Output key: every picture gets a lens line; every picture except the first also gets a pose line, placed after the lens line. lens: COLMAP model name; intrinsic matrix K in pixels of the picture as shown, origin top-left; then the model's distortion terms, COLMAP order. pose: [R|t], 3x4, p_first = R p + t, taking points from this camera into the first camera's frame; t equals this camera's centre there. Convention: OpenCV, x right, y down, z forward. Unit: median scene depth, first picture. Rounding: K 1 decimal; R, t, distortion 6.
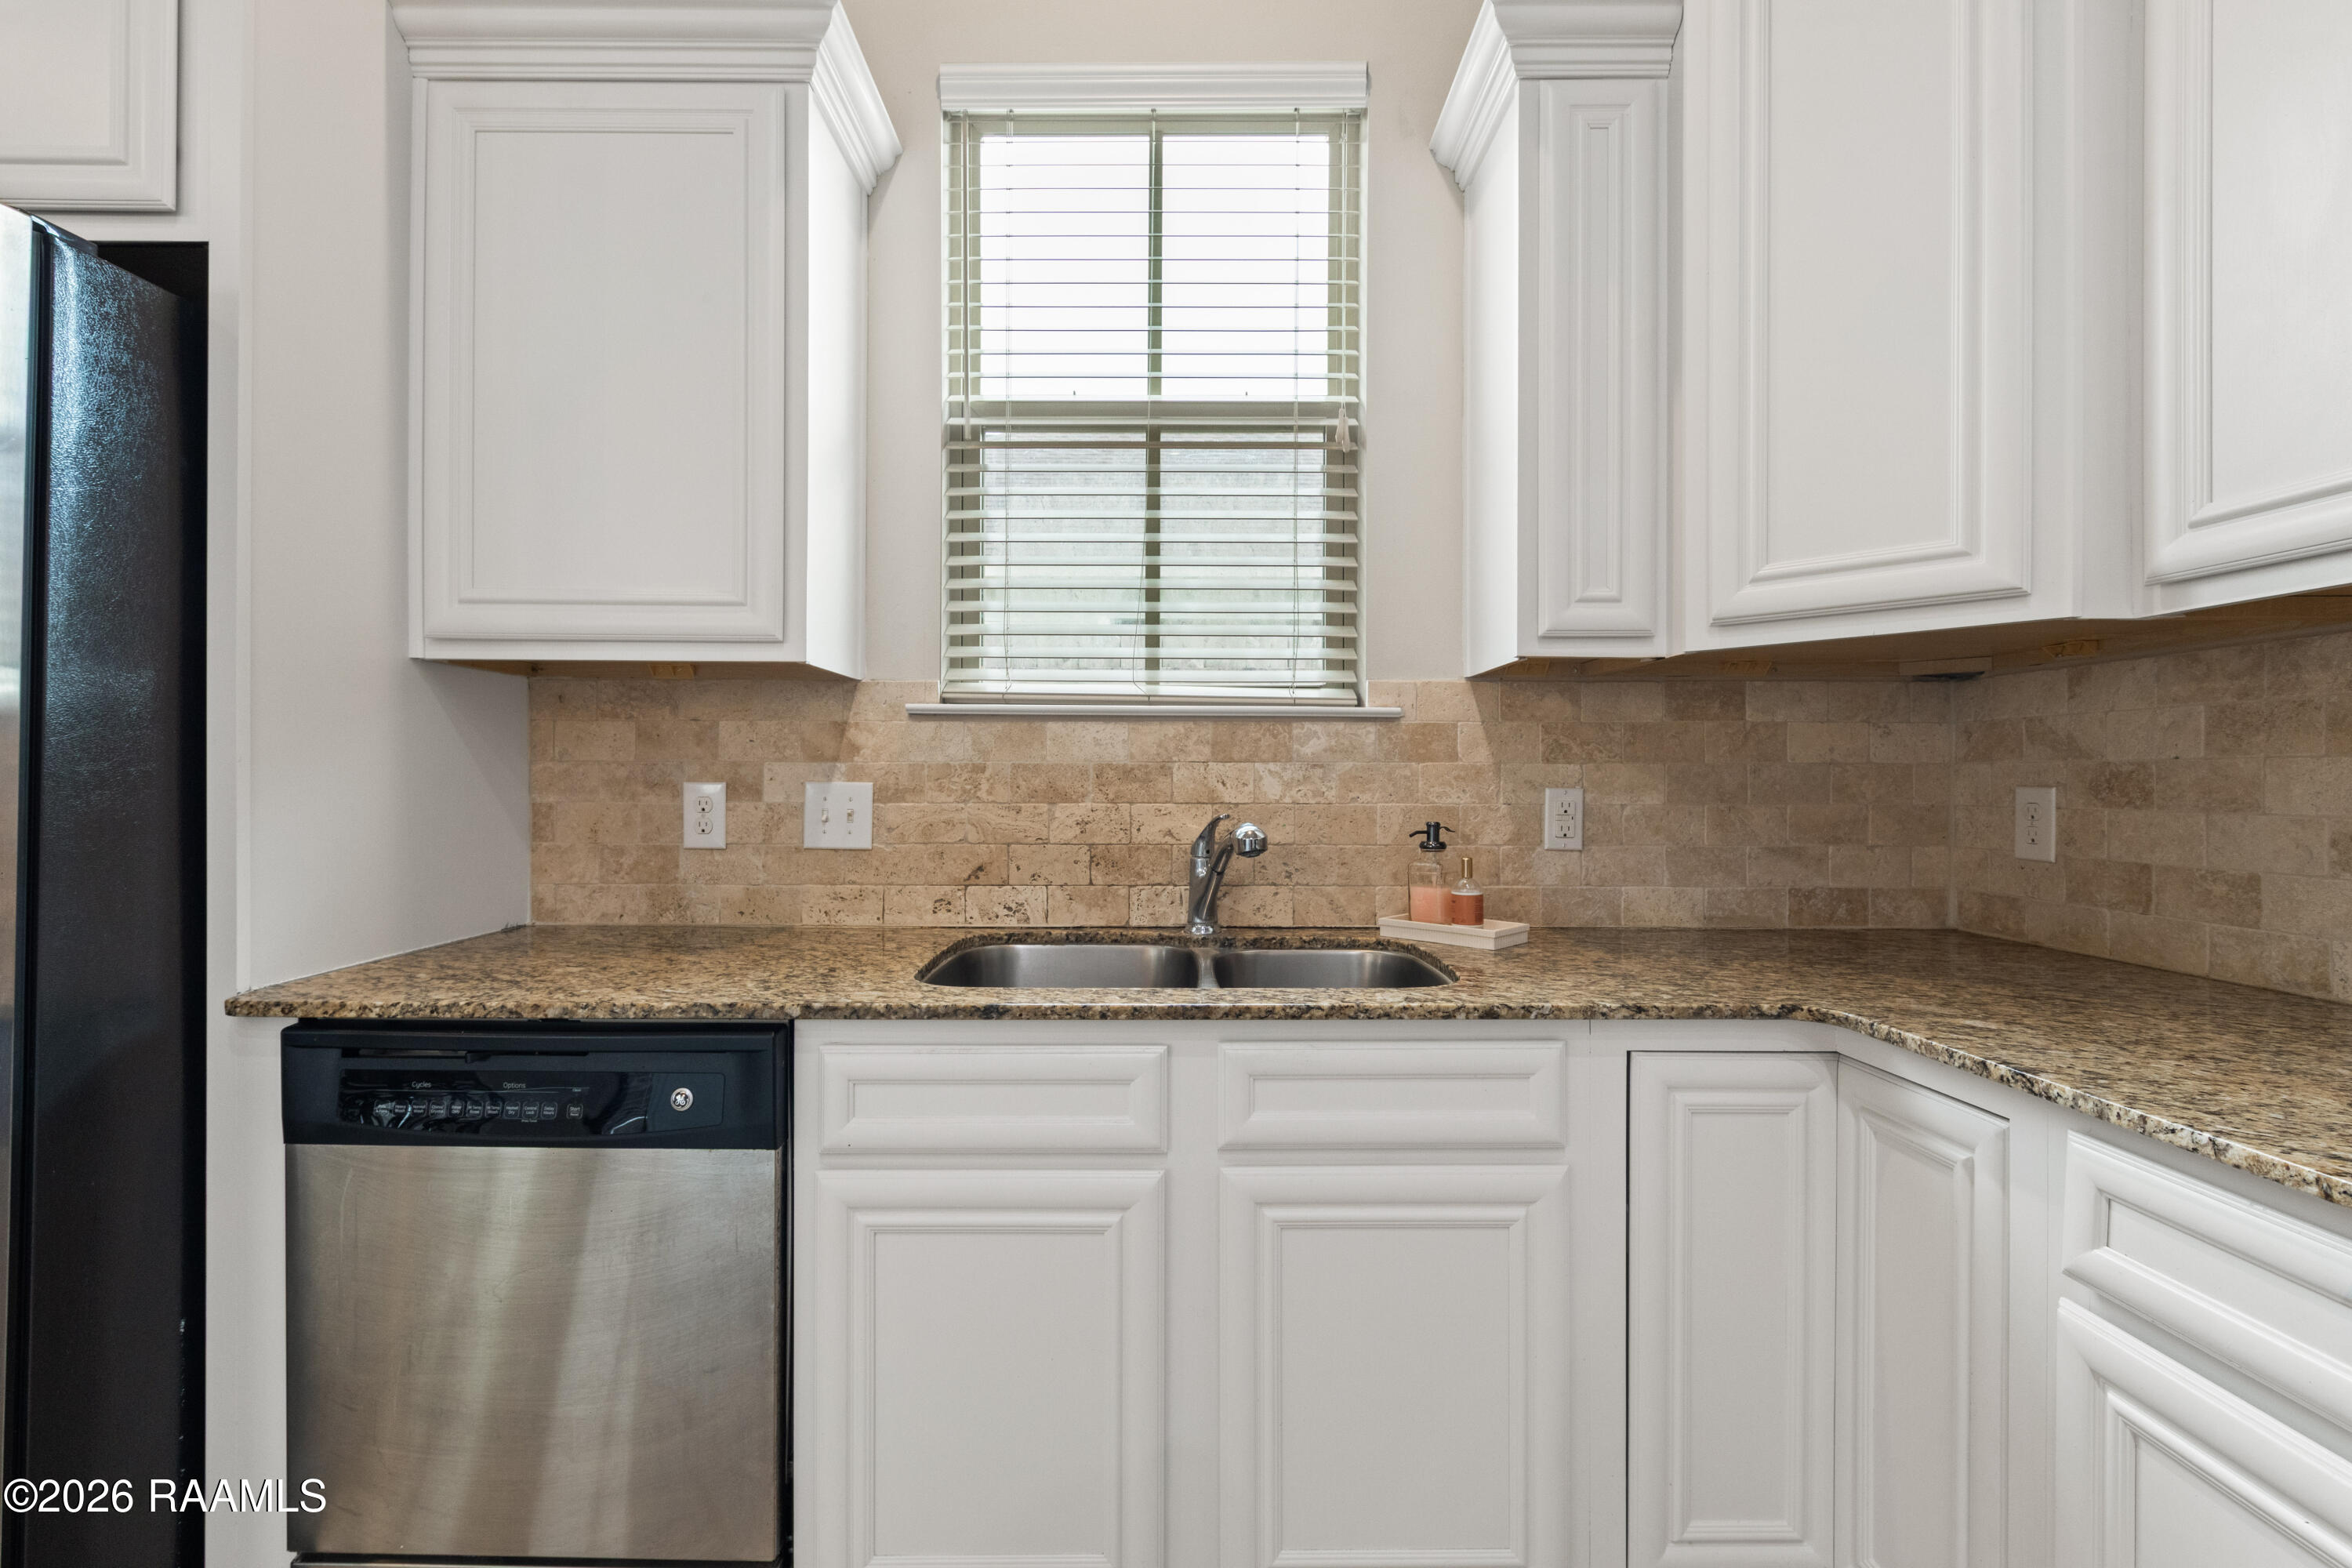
lens RADIAL K [[1029.9, 0, 1170.8], [0, 1029.9, 784.0], [0, 0, 1]] dist [0.001419, -0.000483]
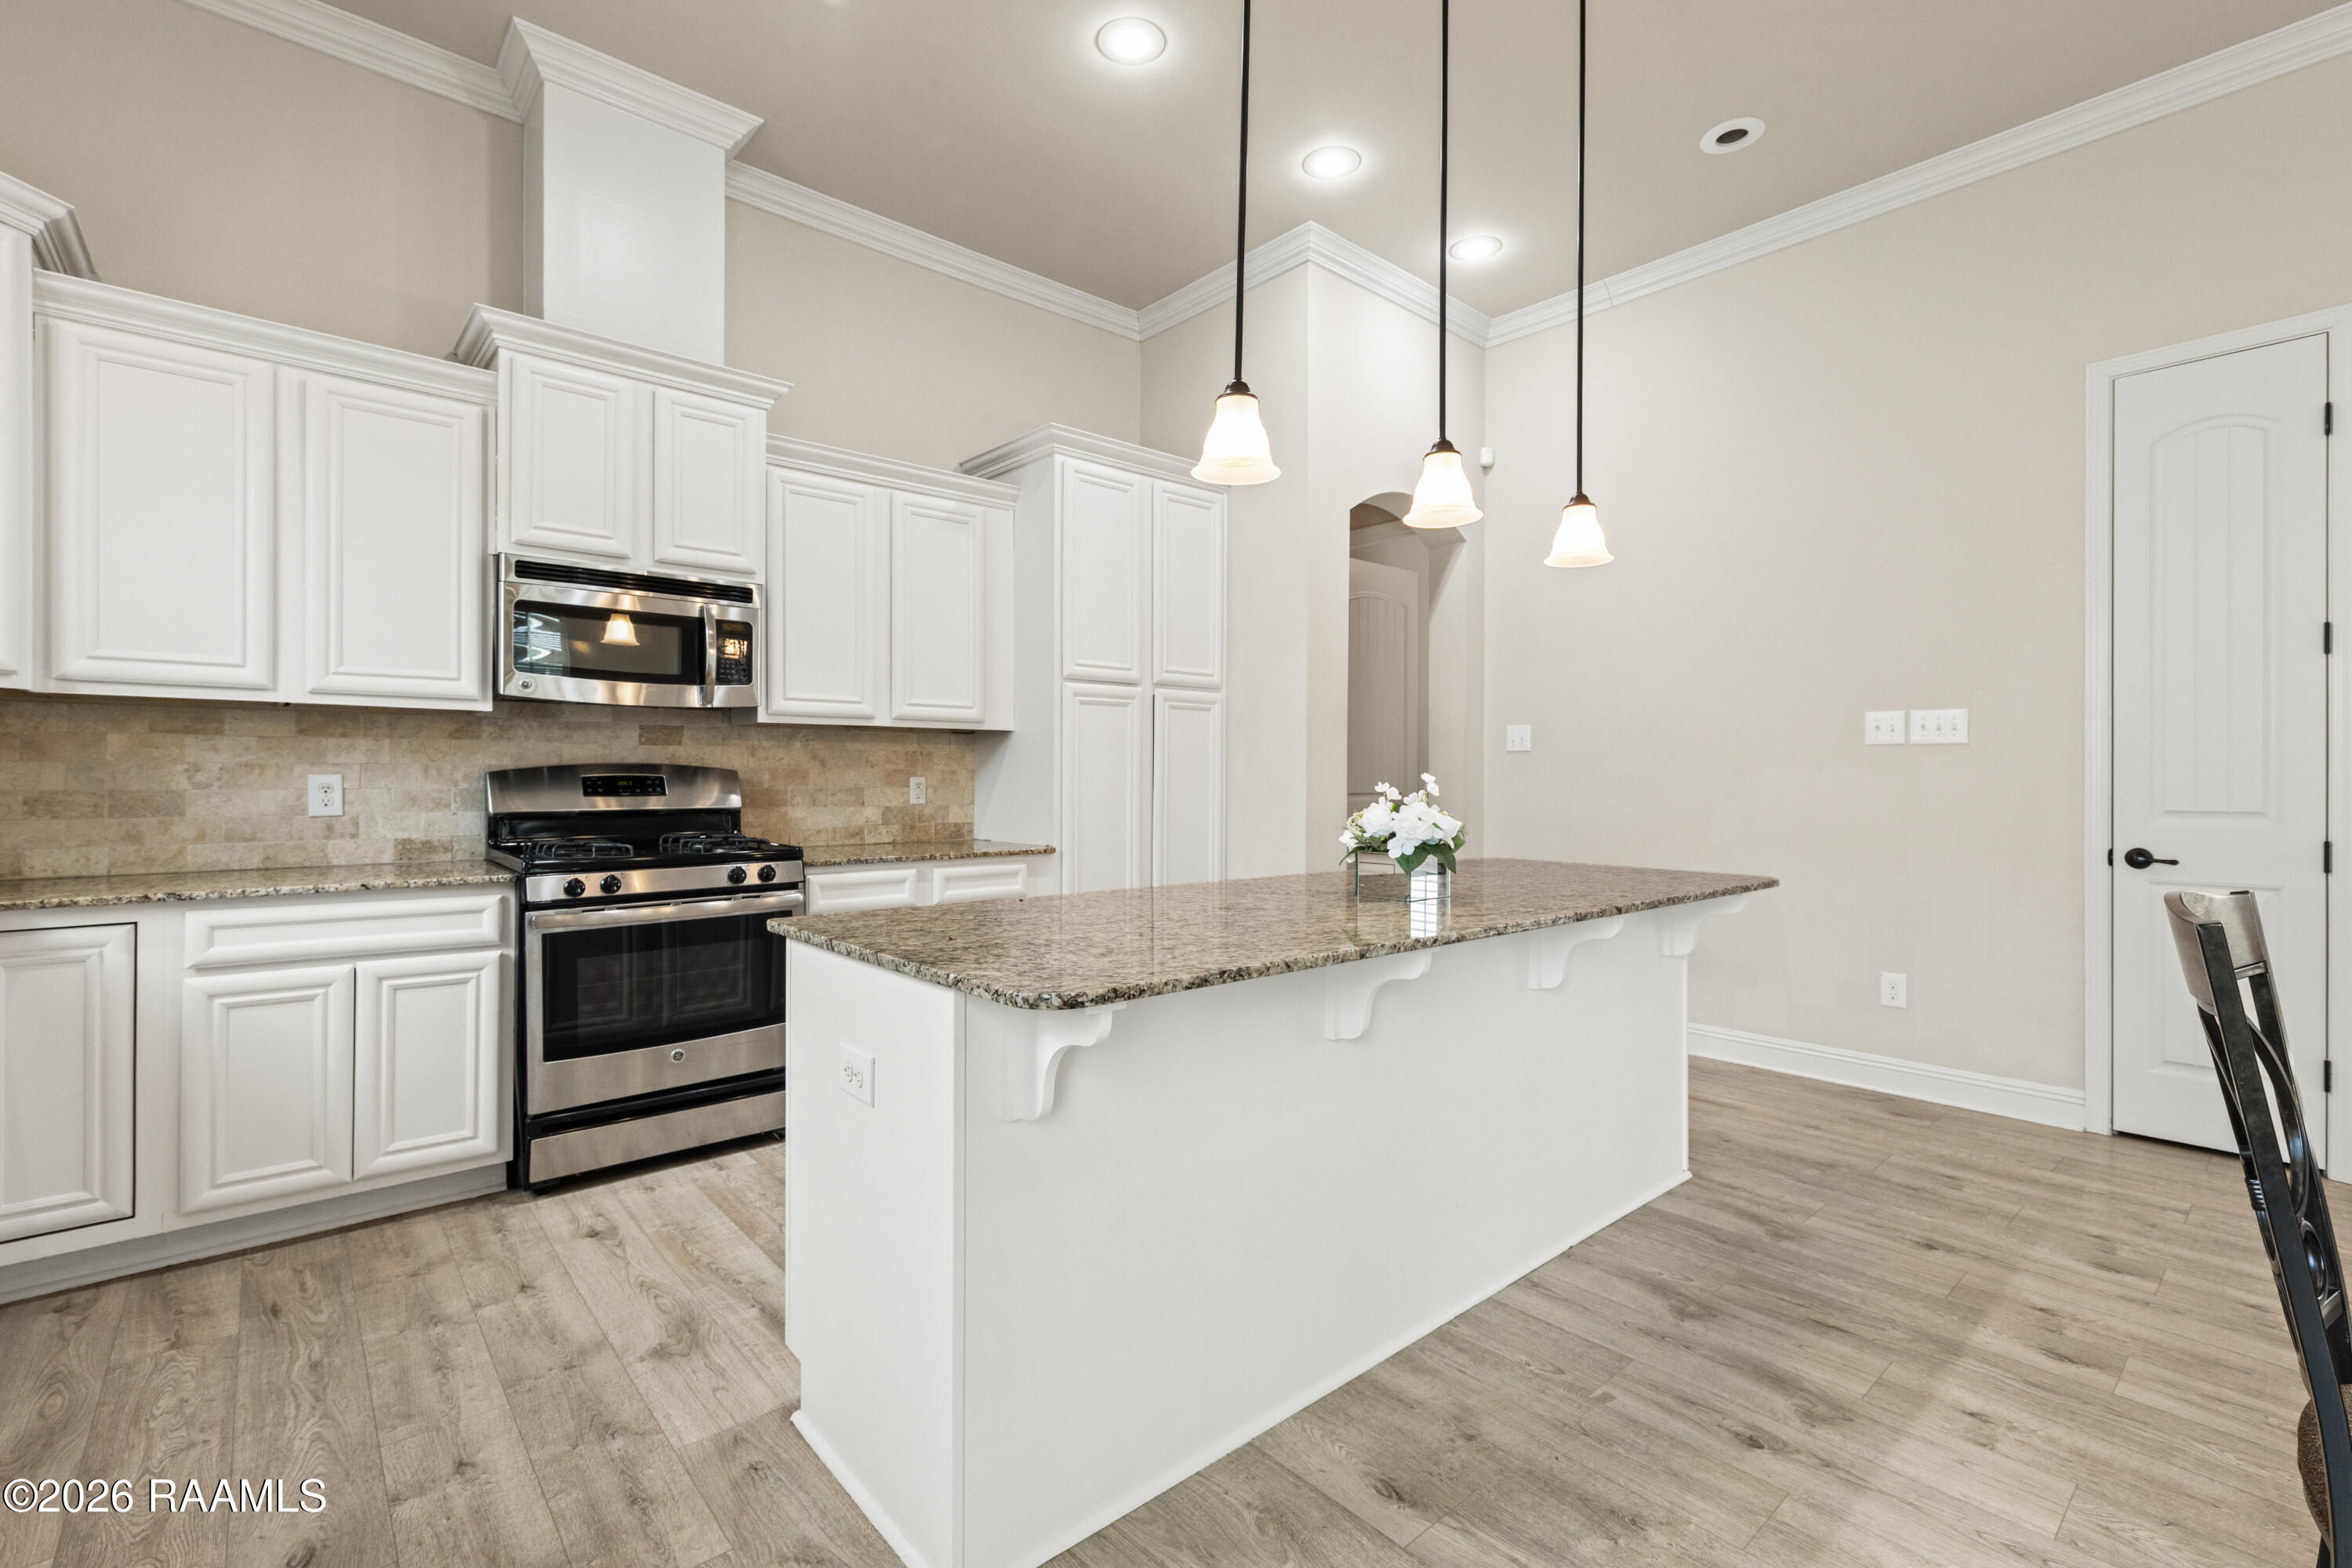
lens RADIAL K [[1019.1, 0, 1164.4], [0, 1019.1, 780.4], [0, 0, 1]] dist [0.000294, -0.000510]
pose [[-0.655756, -0.006770, 0.754942, -1.306775], [-0.003549, 0.999976, 0.005885, -0.005377], [-0.754964, 0.001180, -0.655765, 0.419176]]
